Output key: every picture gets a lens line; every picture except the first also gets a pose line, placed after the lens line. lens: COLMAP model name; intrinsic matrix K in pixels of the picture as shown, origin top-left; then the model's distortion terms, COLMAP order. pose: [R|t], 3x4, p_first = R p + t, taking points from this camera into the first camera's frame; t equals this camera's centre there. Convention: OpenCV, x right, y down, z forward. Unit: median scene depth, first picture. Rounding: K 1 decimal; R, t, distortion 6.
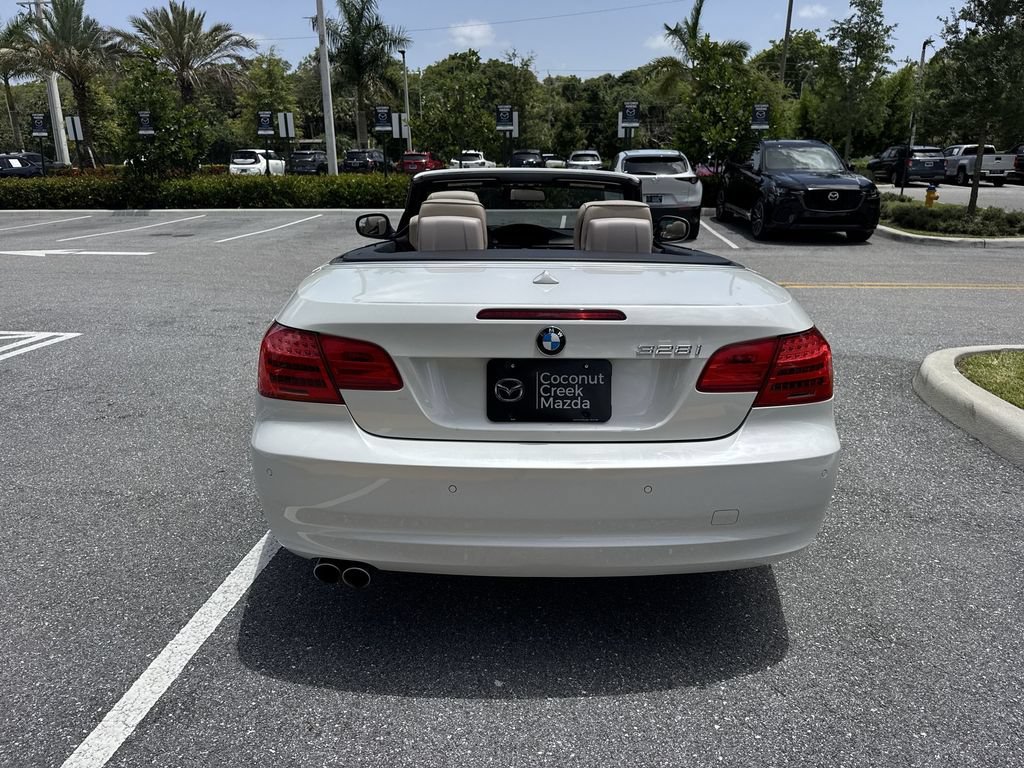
lens RADIAL K [[710.2, 0, 527.2], [0, 710.2, 398.8], [0, 0, 1]] dist [0.039509, -0.052457]
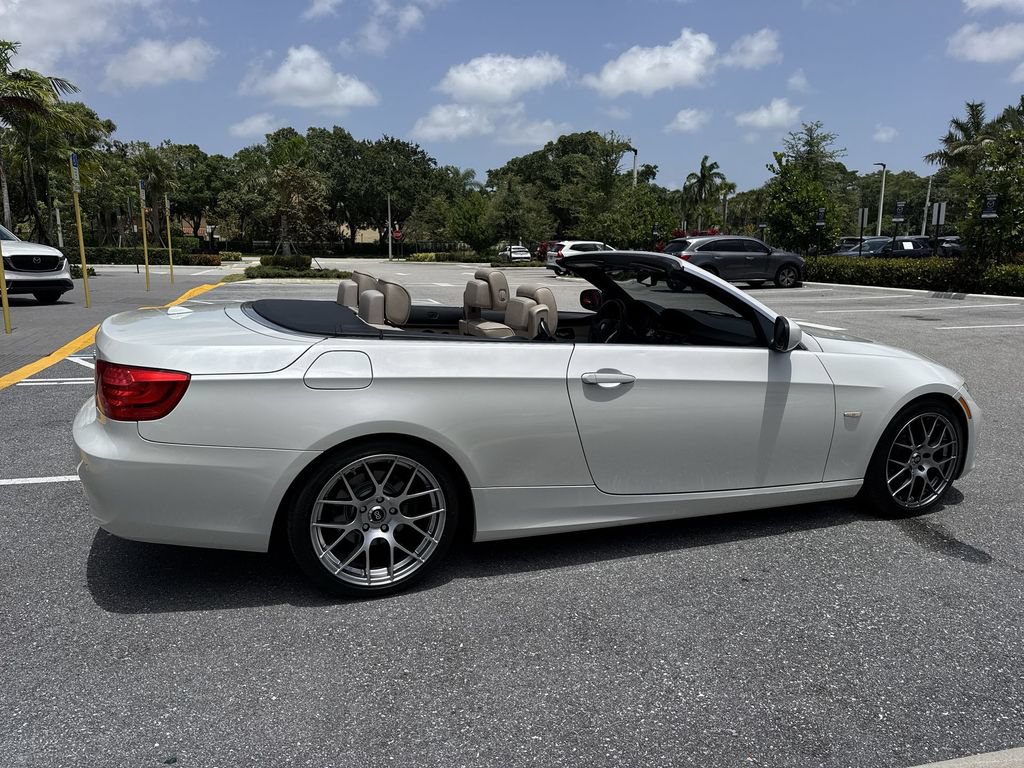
lens RADIAL K [[710.7, 0, 509.5], [0, 710.7, 410.0], [0, 0, 1]] dist [0.105974, -0.150321]
pose [[0.348072, 0.213453, -0.912844, 0.191571], [-0.300260, 0.947821, 0.107141, -0.038101], [0.888082, 0.236797, 0.394001, 0.115087]]
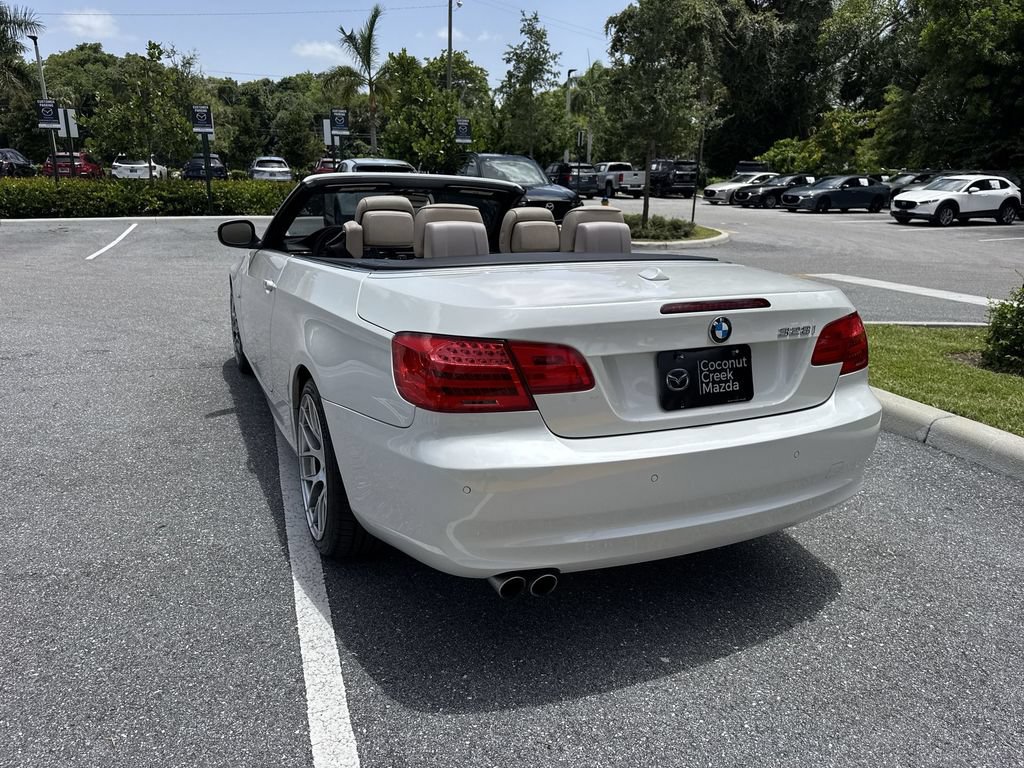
lens RADIAL K [[704.7, 0, 509.7], [0, 704.7, 405.2], [0, 0, 1]] dist [0.050654, -0.070784]
pose [[0.914903, -0.107723, 0.389034, -0.064868], [0.108727, 0.993880, 0.019506, -0.002149], [-0.388755, 0.024452, 0.921017, 0.011931]]
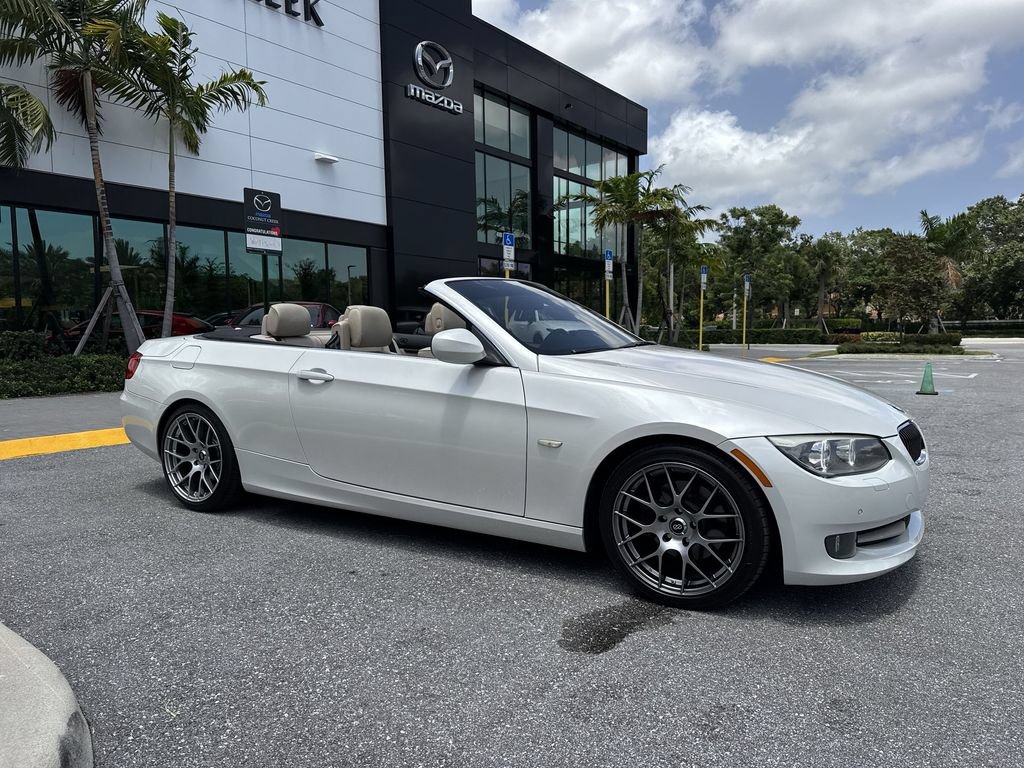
lens RADIAL K [[717.6, 0, 510.4], [0, 717.6, 399.4], [0, 0, 1]] dist [0.066823, -0.094351]
pose [[-0.525106, 0.088197, -0.846455, 0.190557], [-0.250881, 0.934373, 0.252994, -0.092461], [0.813218, 0.345208, -0.468518, 0.337843]]
